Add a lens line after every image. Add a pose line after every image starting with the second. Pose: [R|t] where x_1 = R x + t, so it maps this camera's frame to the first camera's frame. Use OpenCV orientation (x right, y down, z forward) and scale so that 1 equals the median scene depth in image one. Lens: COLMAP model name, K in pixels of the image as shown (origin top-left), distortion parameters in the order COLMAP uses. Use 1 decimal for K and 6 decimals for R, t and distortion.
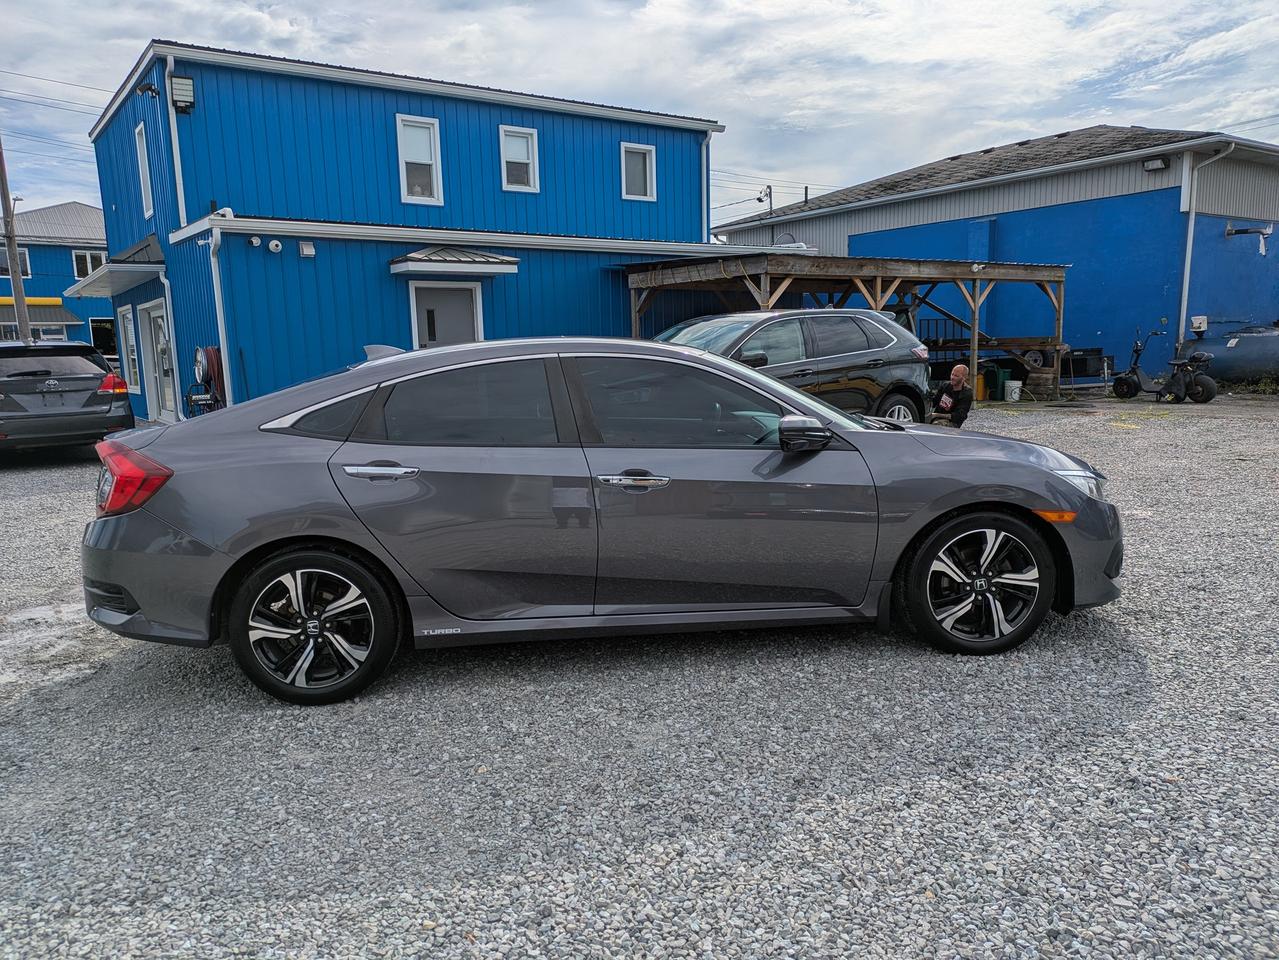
lens RADIAL K [[943.3, 0, 639.5], [0, 943.3, 480.0], [0, 0, 1]] dist [0.029576, -0.007587]
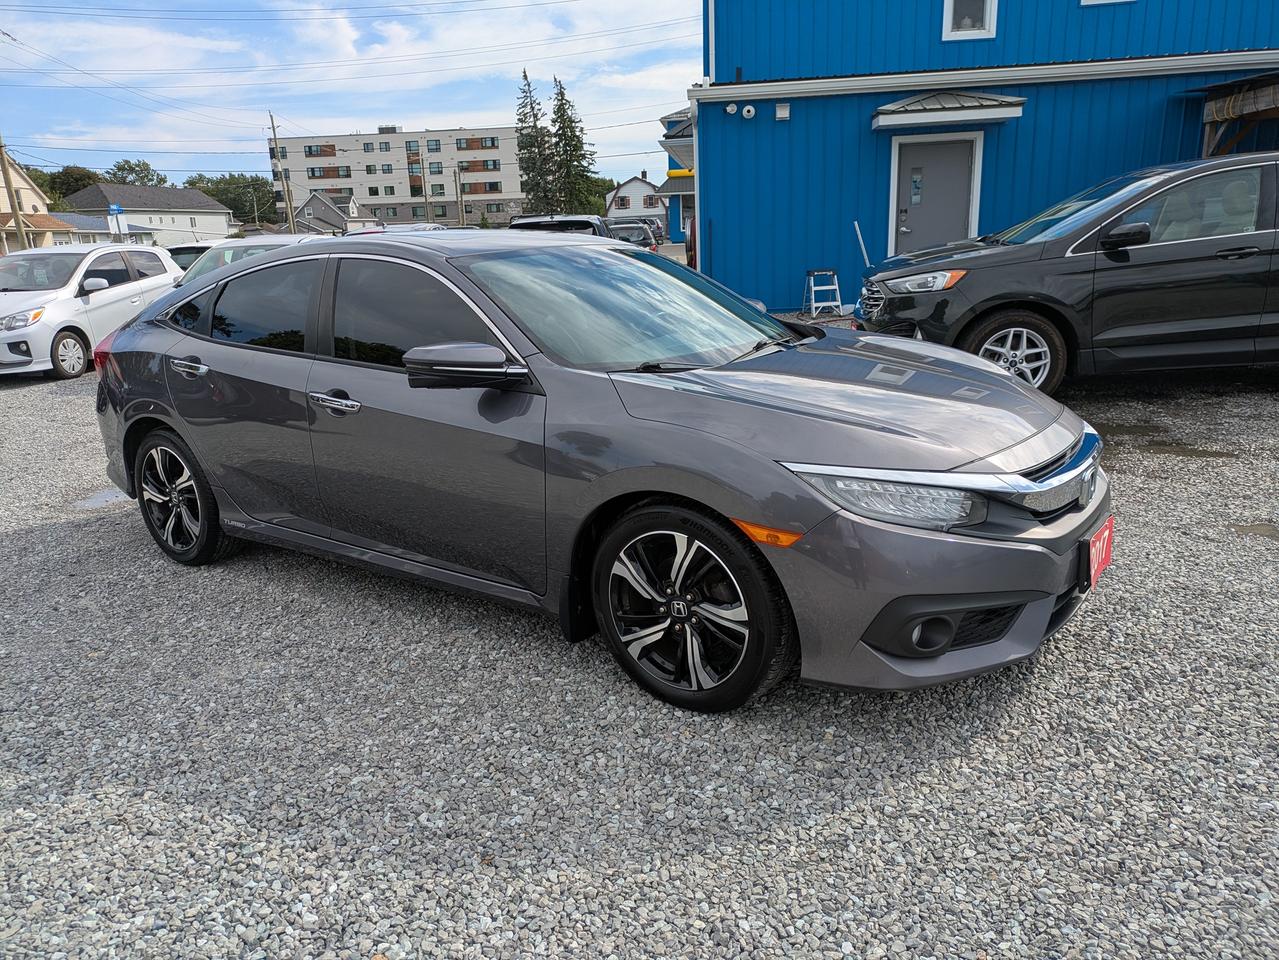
lens RADIAL K [[943.3, 0, 639.5], [0, 943.3, 480.0], [0, 0, 1]] dist [0.029576, -0.007587]
pose [[0.746714, 0.167096, -0.643814, 0.205235], [-0.070545, 0.982367, 0.173144, -0.026382], [0.661393, -0.083872, 0.745335, 0.128471]]
